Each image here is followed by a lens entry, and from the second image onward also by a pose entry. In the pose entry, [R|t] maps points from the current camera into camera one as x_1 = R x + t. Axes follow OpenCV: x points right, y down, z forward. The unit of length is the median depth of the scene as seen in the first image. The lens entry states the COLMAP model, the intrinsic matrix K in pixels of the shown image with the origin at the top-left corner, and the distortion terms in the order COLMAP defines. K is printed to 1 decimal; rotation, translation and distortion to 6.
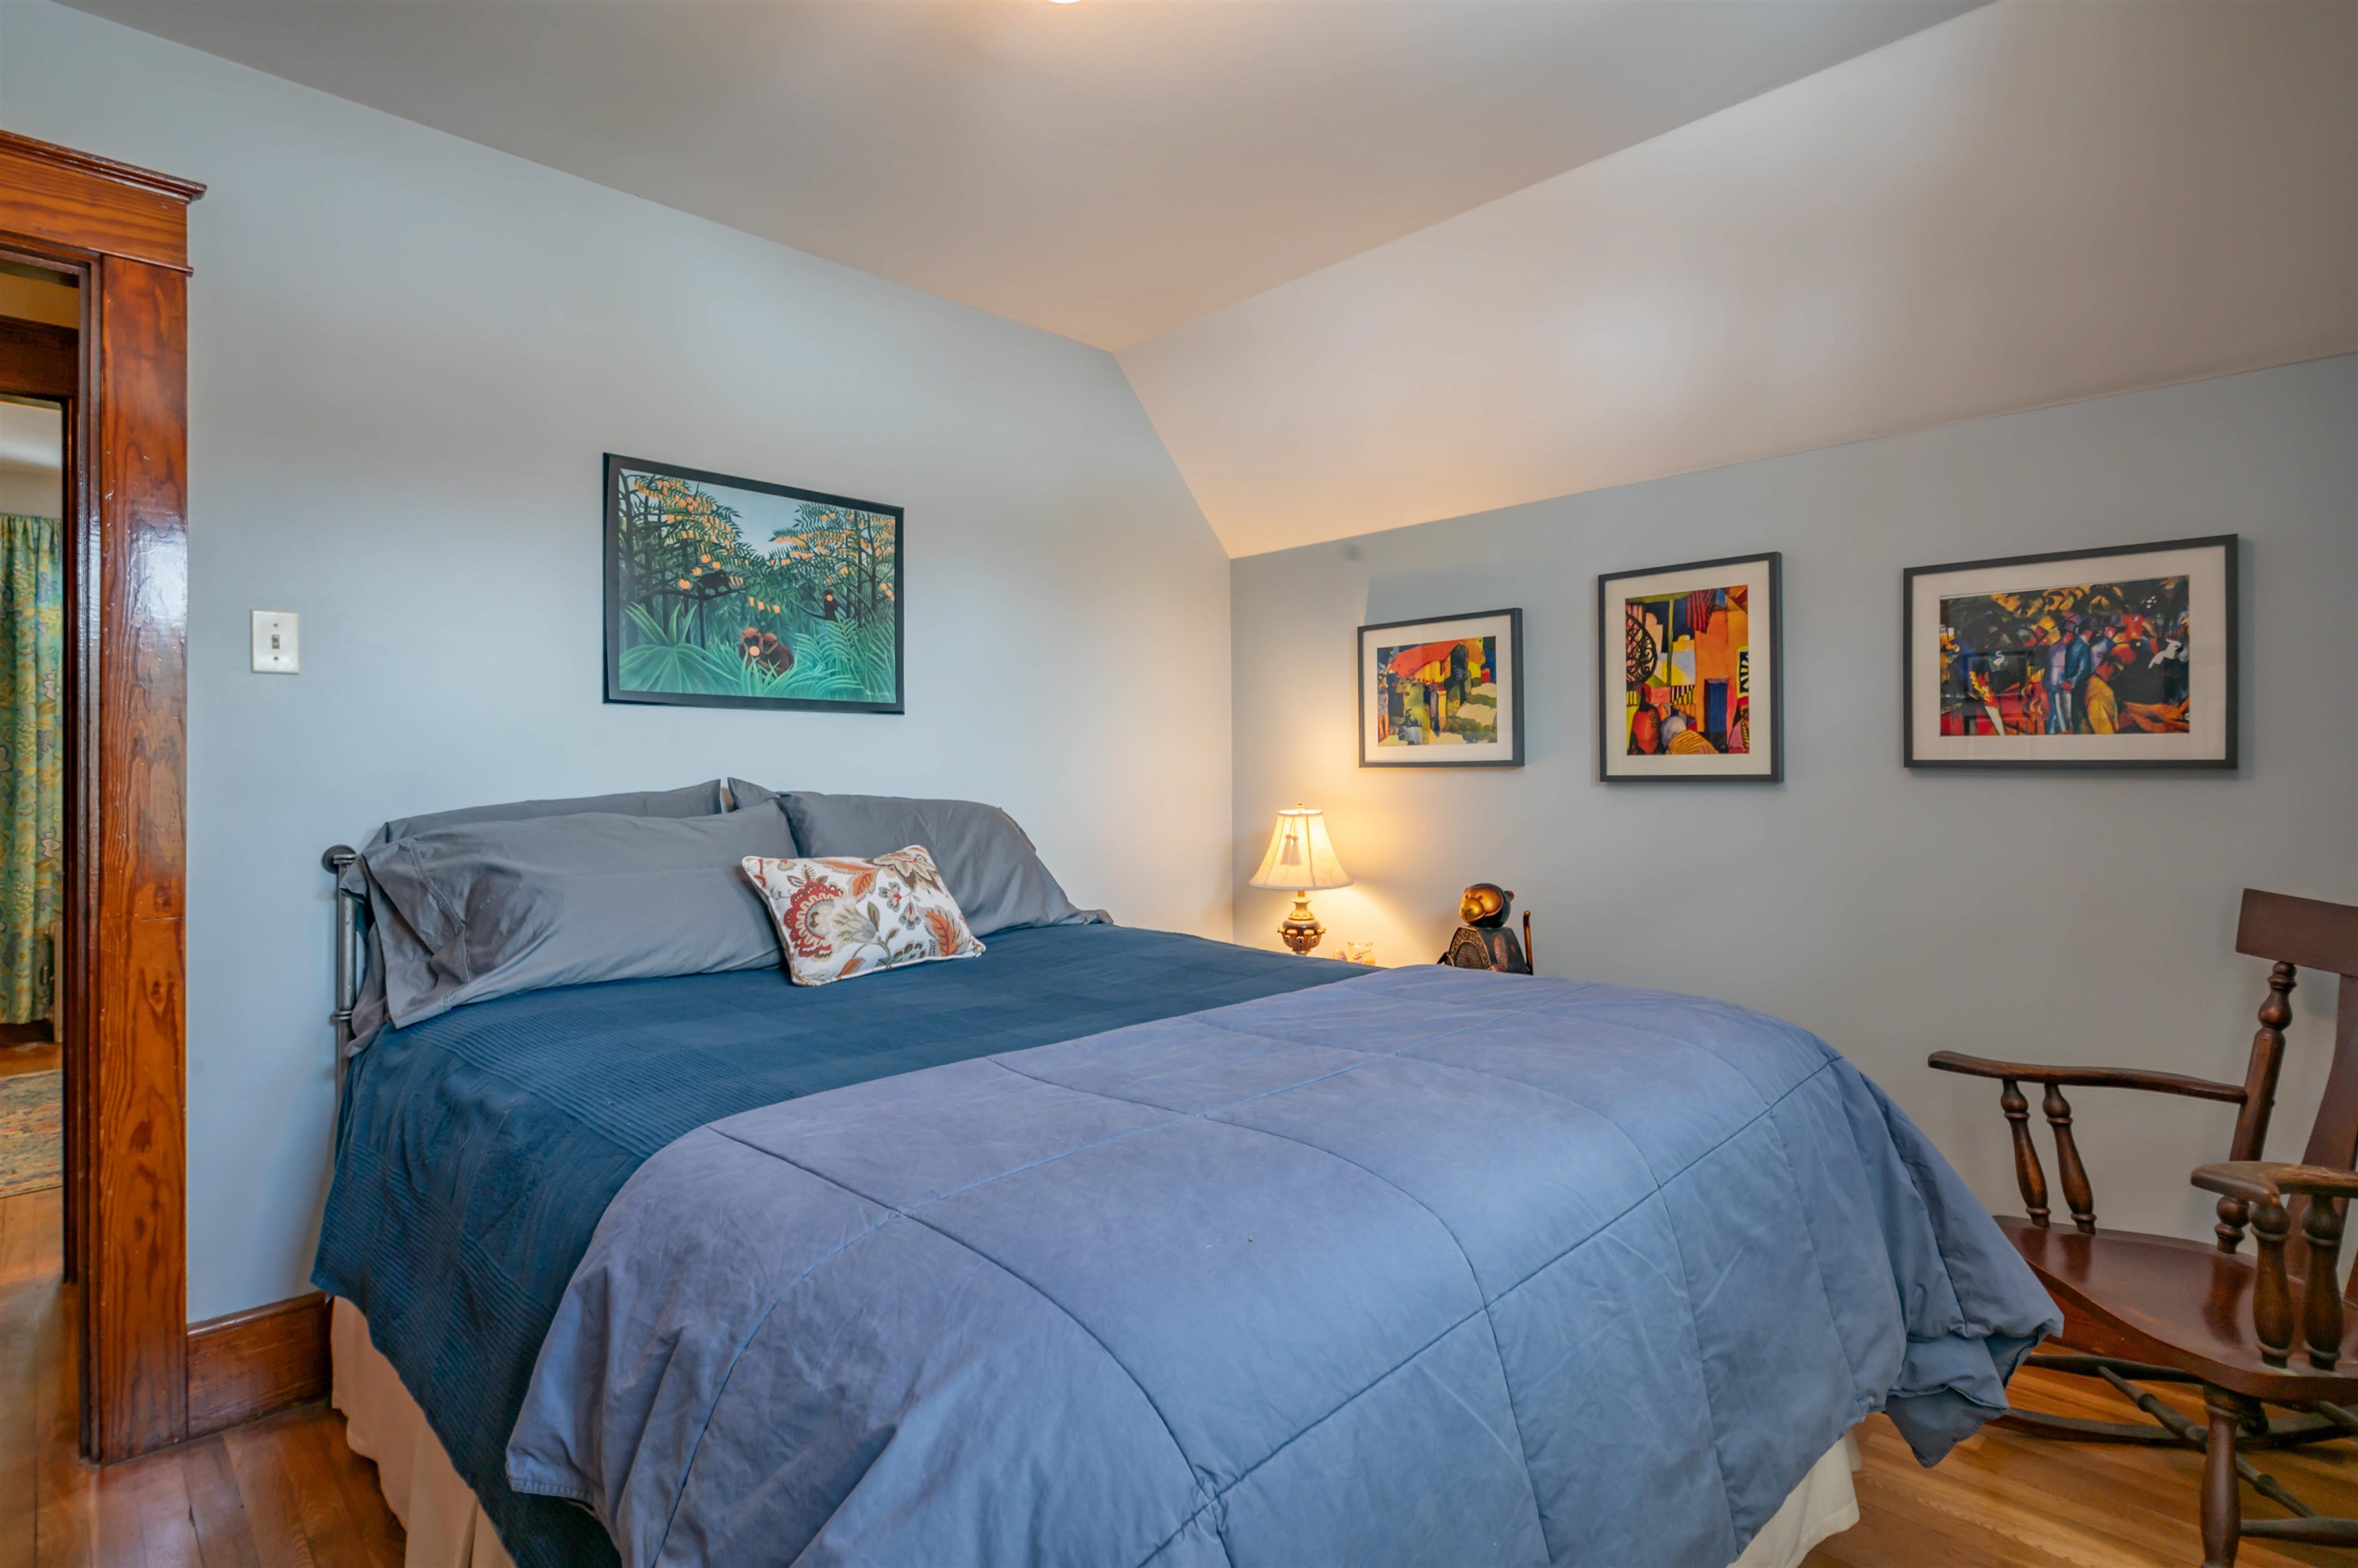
lens RADIAL K [[1153.8, 0, 1165.4], [0, 1153.8, 754.1], [0, 0, 1]] dist [0.000956, 0.000257]
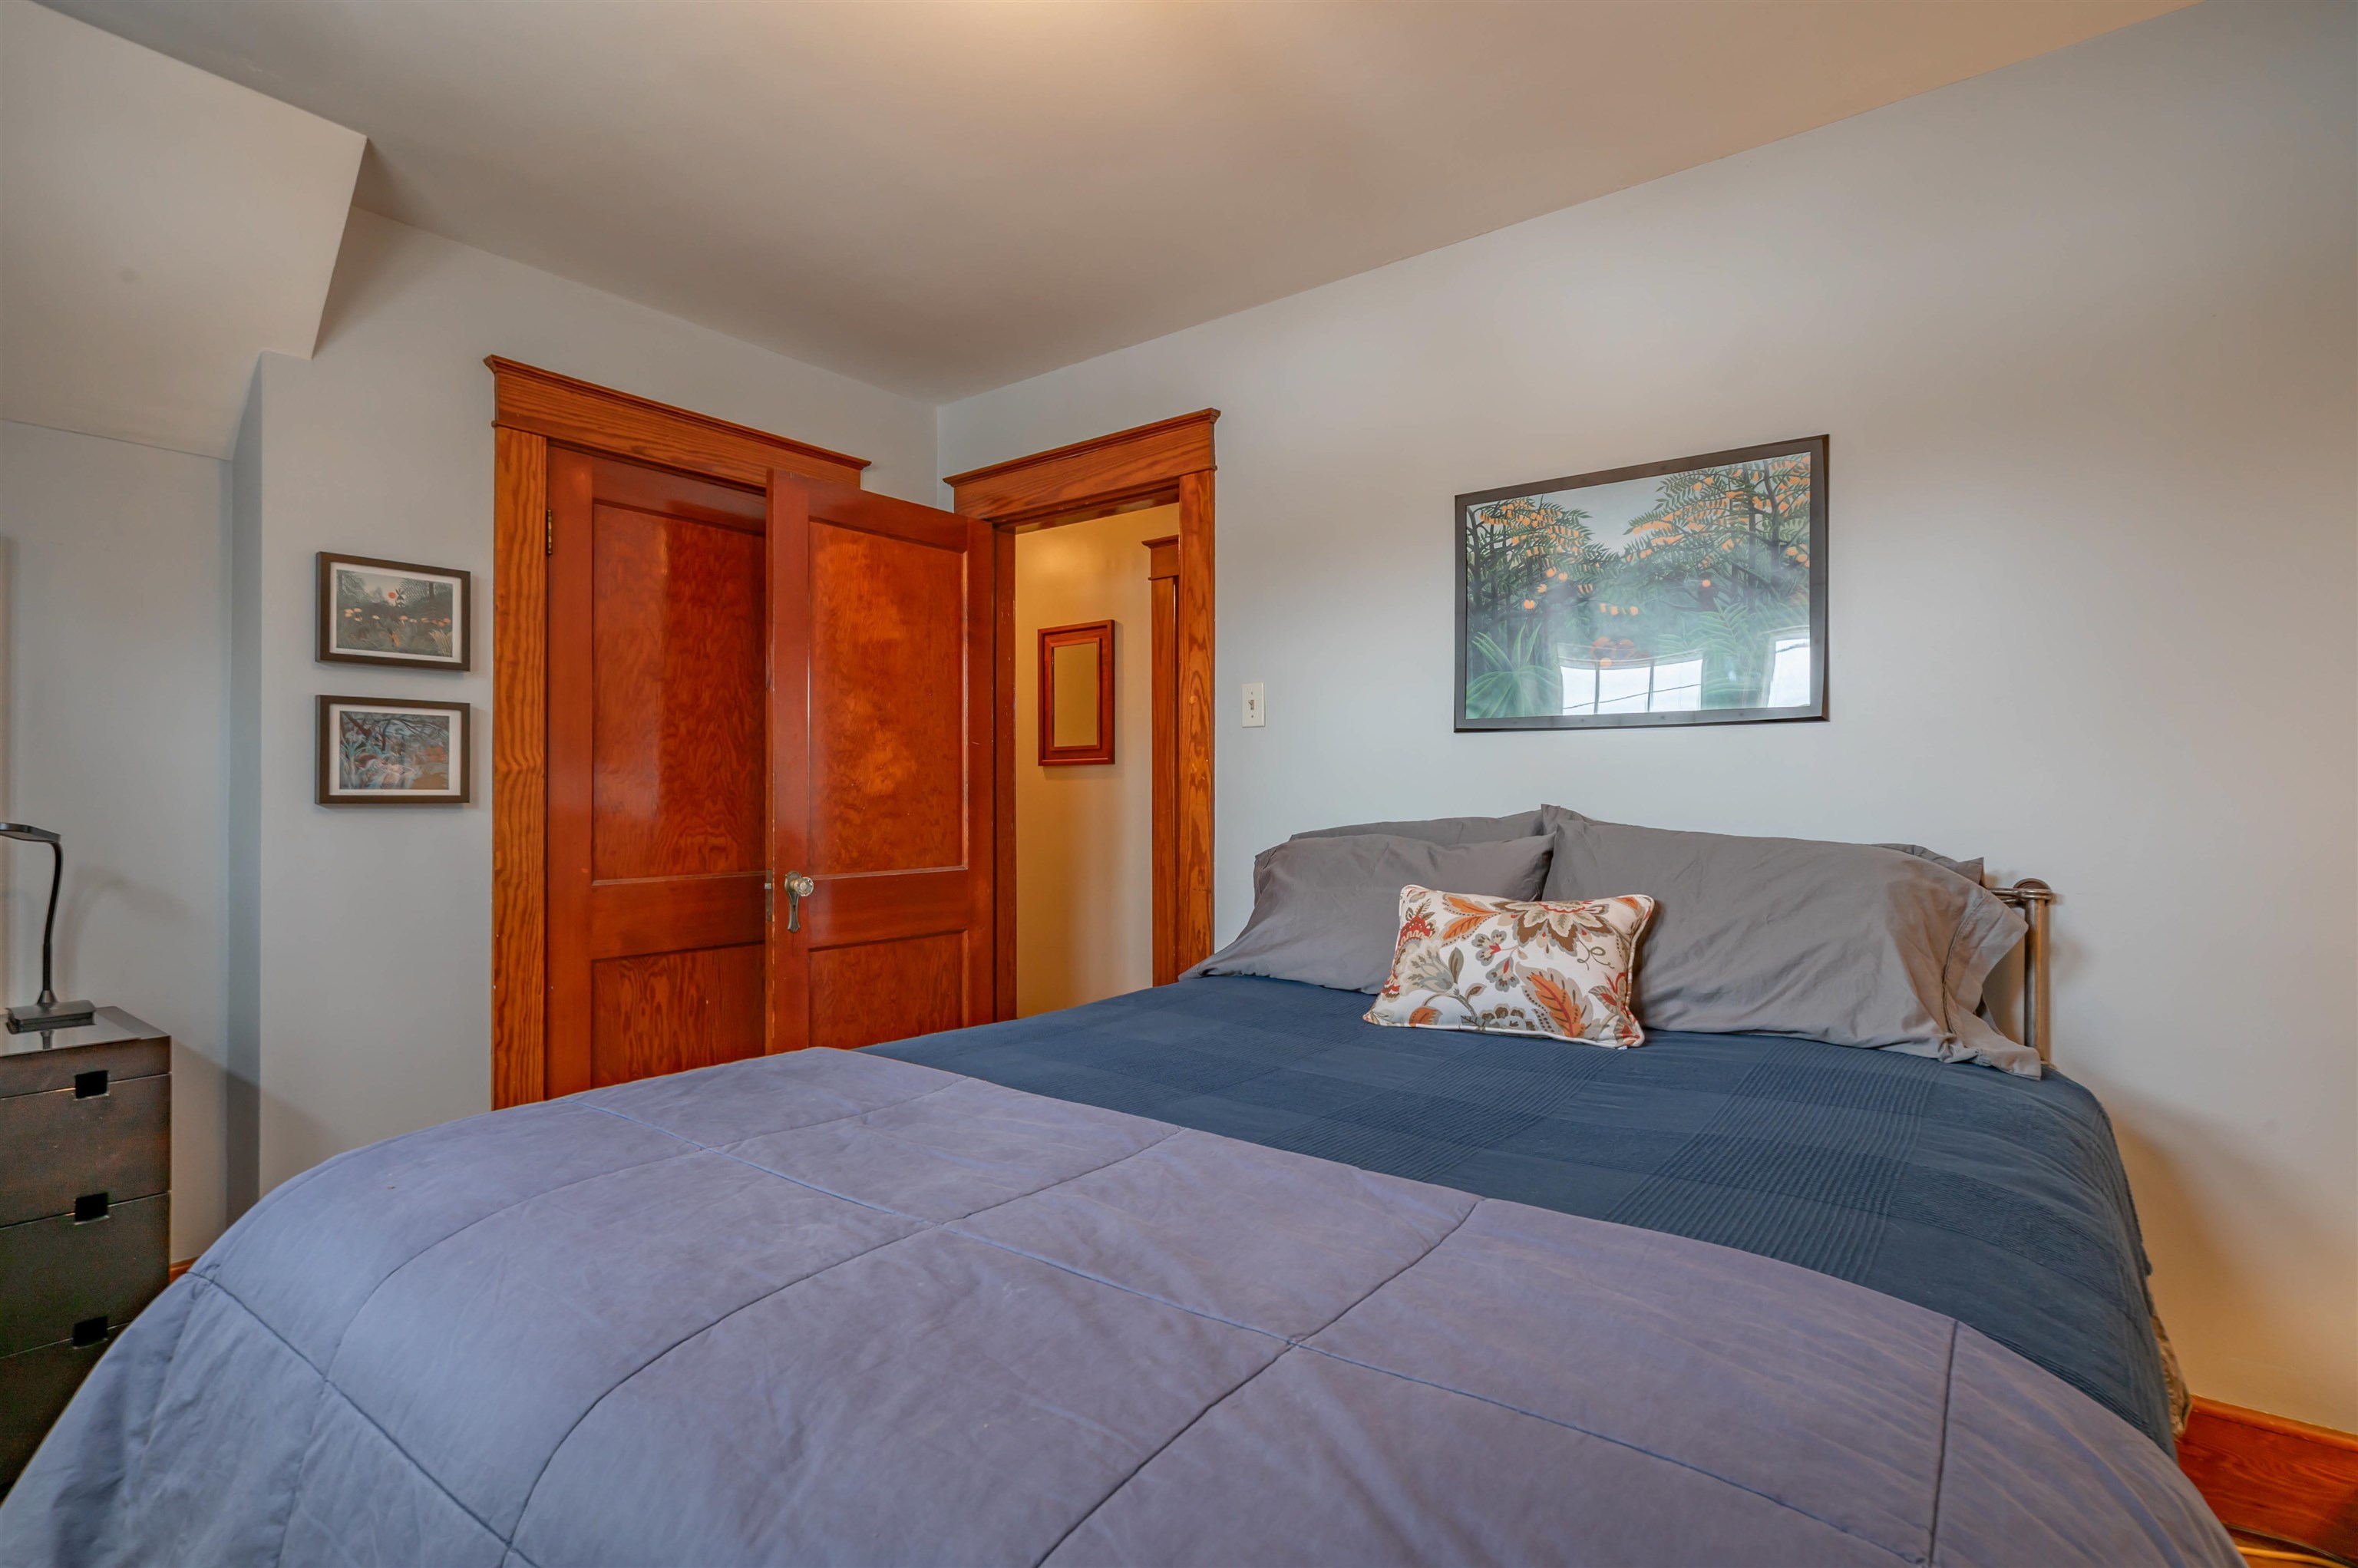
lens RADIAL K [[1136.4, 0, 1155.4], [0, 1136.4, 779.3], [0, 0, 1]] dist [-0.001499, 0.000932]
pose [[0.137539, -0.011987, -0.990424, 0.503282], [0.010551, 0.999888, -0.010636, 0.006265], [0.990440, -0.008987, 0.137650, 0.585256]]
